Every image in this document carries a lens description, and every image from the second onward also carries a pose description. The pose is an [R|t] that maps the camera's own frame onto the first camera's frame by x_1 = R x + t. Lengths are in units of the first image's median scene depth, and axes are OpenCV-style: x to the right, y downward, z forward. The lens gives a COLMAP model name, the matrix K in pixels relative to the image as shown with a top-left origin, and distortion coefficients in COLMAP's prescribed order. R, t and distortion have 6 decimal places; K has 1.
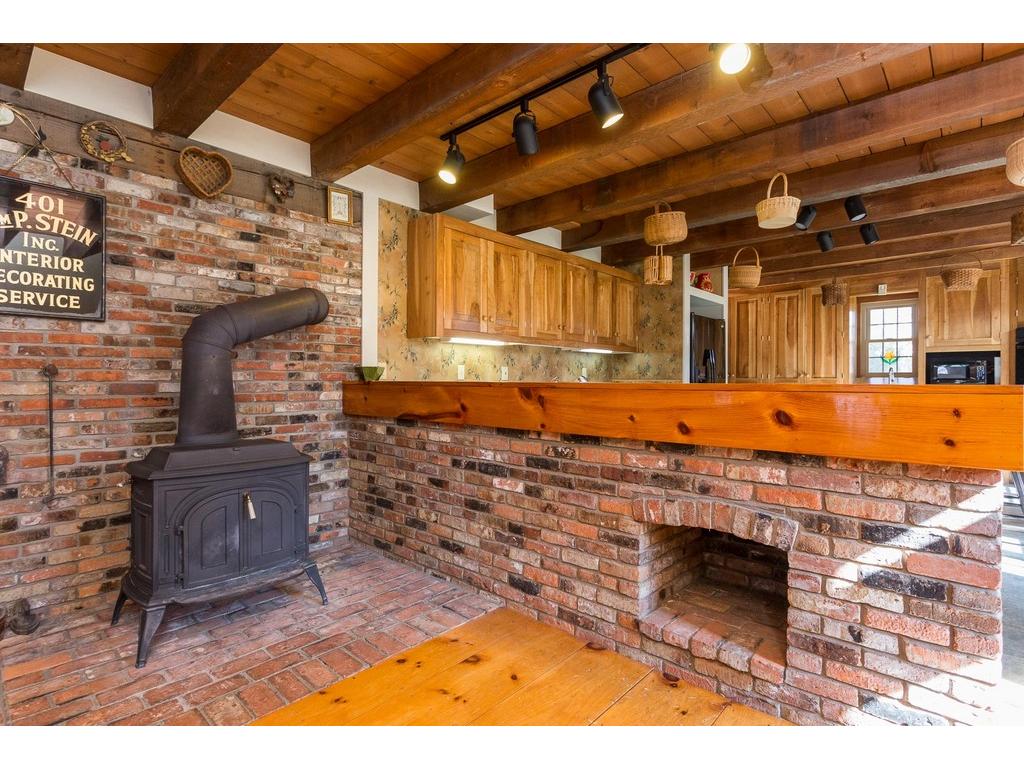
lens RADIAL K [[509.8, 0, 512.0], [0, 509.8, 384.0], [0, 0, 1]] dist [0.005275, 0.001134]
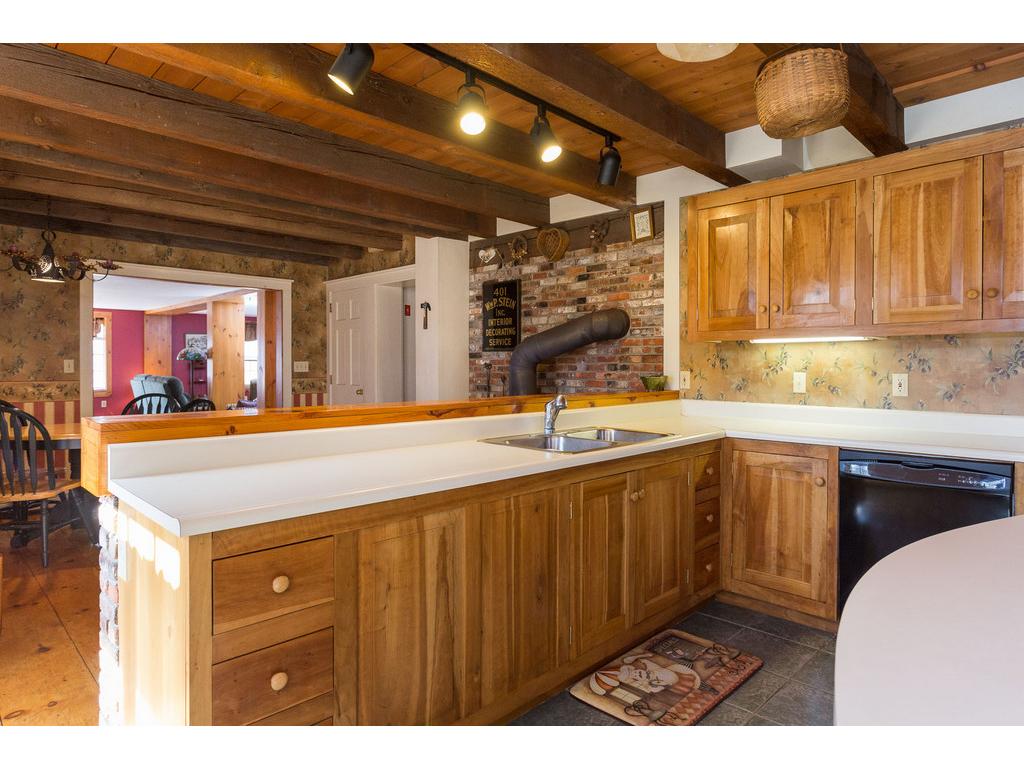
lens RADIAL K [[547.8, 0, 508.6], [0, 547.8, 379.8], [0, 0, 1]] dist [-0.003379, -0.000614]
pose [[0.008424, 0.019282, -0.999779, 0.530865], [-0.011889, 0.999745, 0.019181, -0.029615], [0.999894, 0.011724, 0.008651, 0.474366]]
